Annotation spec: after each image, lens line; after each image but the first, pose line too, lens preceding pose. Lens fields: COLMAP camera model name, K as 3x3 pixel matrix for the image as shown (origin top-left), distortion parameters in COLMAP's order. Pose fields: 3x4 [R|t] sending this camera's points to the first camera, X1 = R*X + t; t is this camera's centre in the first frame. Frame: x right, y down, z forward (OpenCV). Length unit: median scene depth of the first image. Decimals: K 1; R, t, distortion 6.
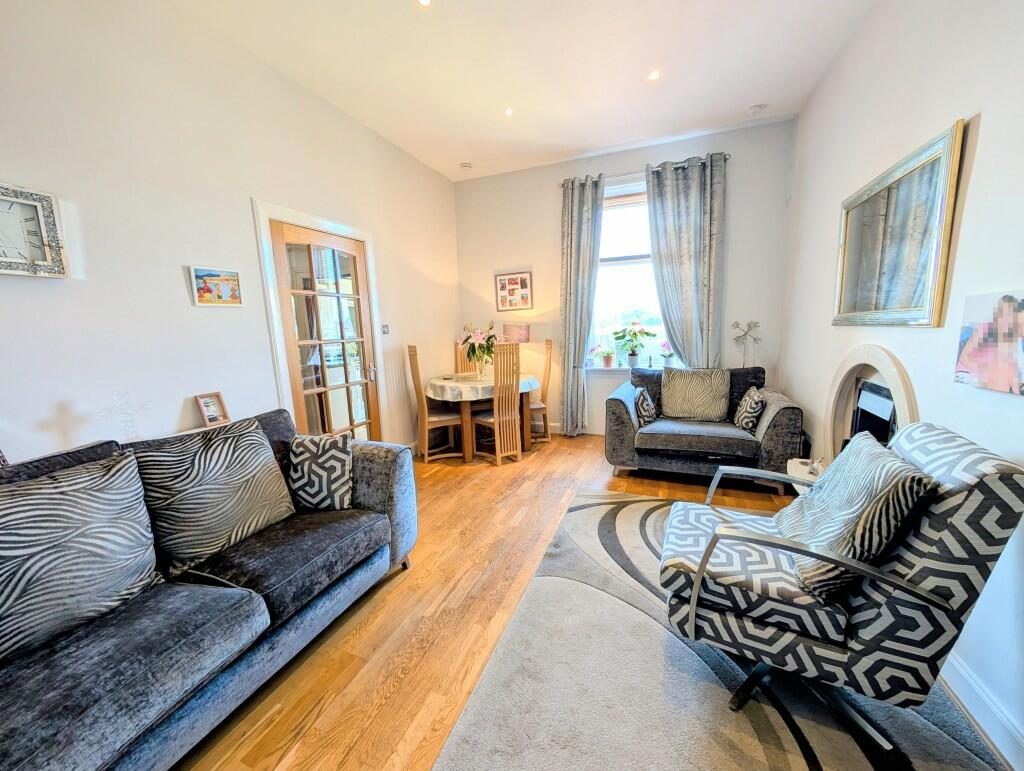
lens RADIAL K [[384.1, 0, 512.0], [0, 384.1, 385.5], [0, 0, 1]] dist [0.001898, 0.000092]
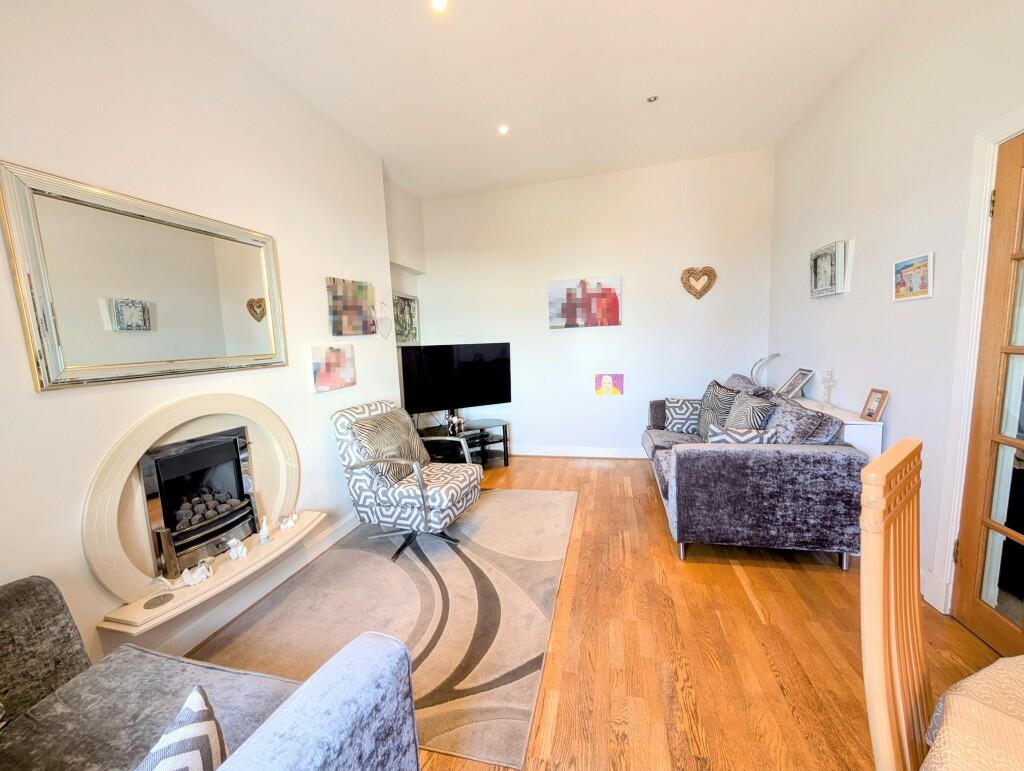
lens RADIAL K [[384.1, 0, 512.0], [0, 384.1, 385.5], [0, 0, 1]] dist [0.001898, 0.000092]
pose [[-0.988737, 0.087809, -0.121193, 0.279721], [0.051650, 0.960241, 0.274353, -0.312284], [0.140466, 0.265003, -0.953962, 1.801928]]
